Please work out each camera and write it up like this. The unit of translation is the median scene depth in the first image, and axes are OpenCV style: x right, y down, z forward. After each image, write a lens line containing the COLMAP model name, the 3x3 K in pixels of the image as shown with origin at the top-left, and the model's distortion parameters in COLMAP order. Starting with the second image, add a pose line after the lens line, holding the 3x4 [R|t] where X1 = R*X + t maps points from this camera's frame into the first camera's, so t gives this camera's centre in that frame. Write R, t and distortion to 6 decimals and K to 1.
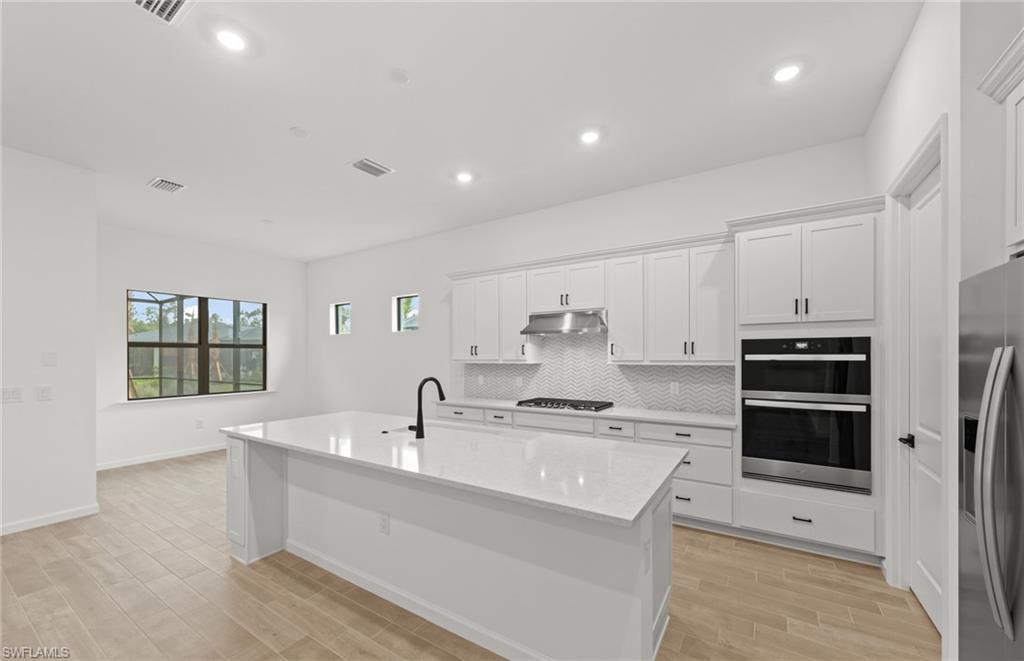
lens RADIAL K [[393.9, 0, 510.6], [0, 393.9, 355.2], [0, 0, 1]] dist [0.000233, 0.000063]
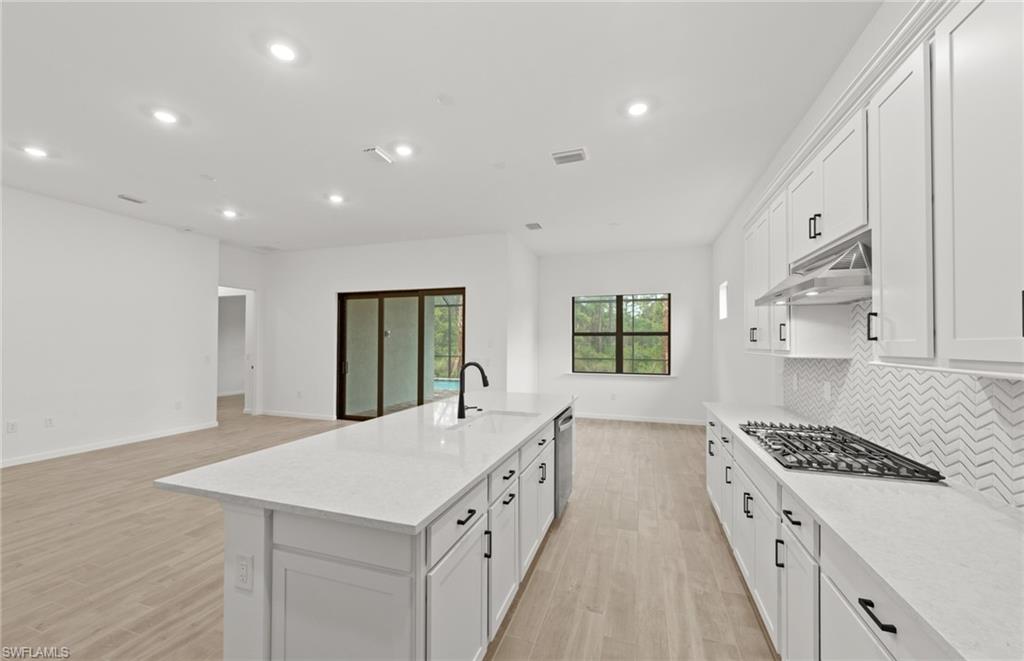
lens RADIAL K [[396.9, 0, 507.6], [0, 396.9, 336.0], [0, 0, 1]] dist [0.001233, -0.000273]
pose [[0.242873, -0.012653, -0.969976, 0.646502], [-0.003967, 0.999894, -0.014036, 0.001037], [0.970050, 0.007256, 0.242797, 0.647729]]
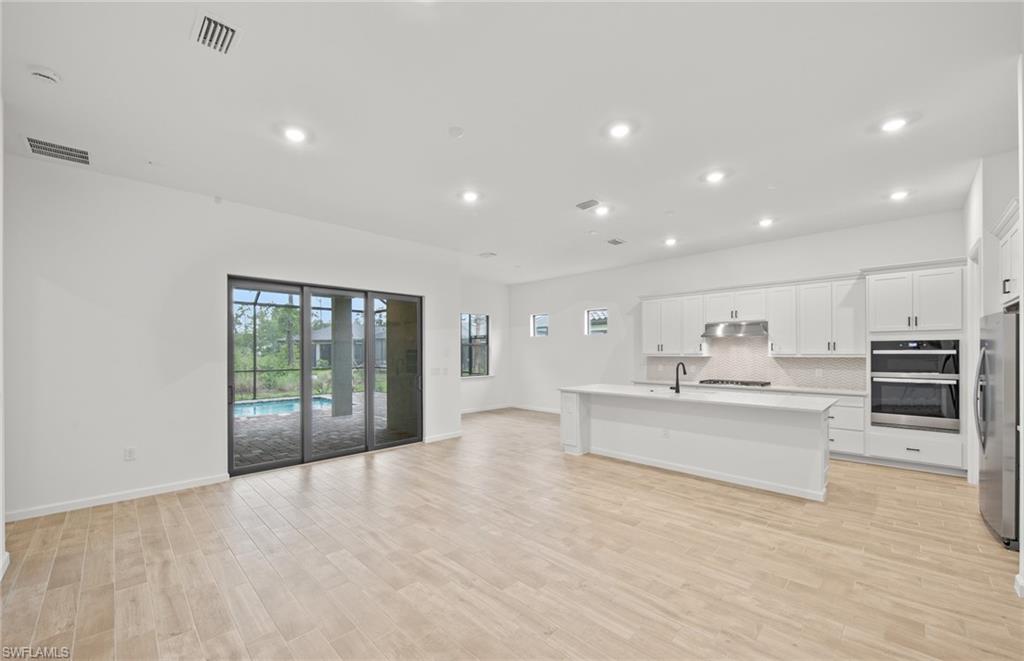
lens RADIAL K [[393.4, 0, 508.8], [0, 393.4, 350.3], [0, 0, 1]] dist [0.006376, -0.004801]
pose [[0.975273, -0.001454, -0.220997, -0.465094], [0.001195, 0.999998, -0.001308, -0.001135], [0.220999, 0.001011, 0.975274, -0.834851]]
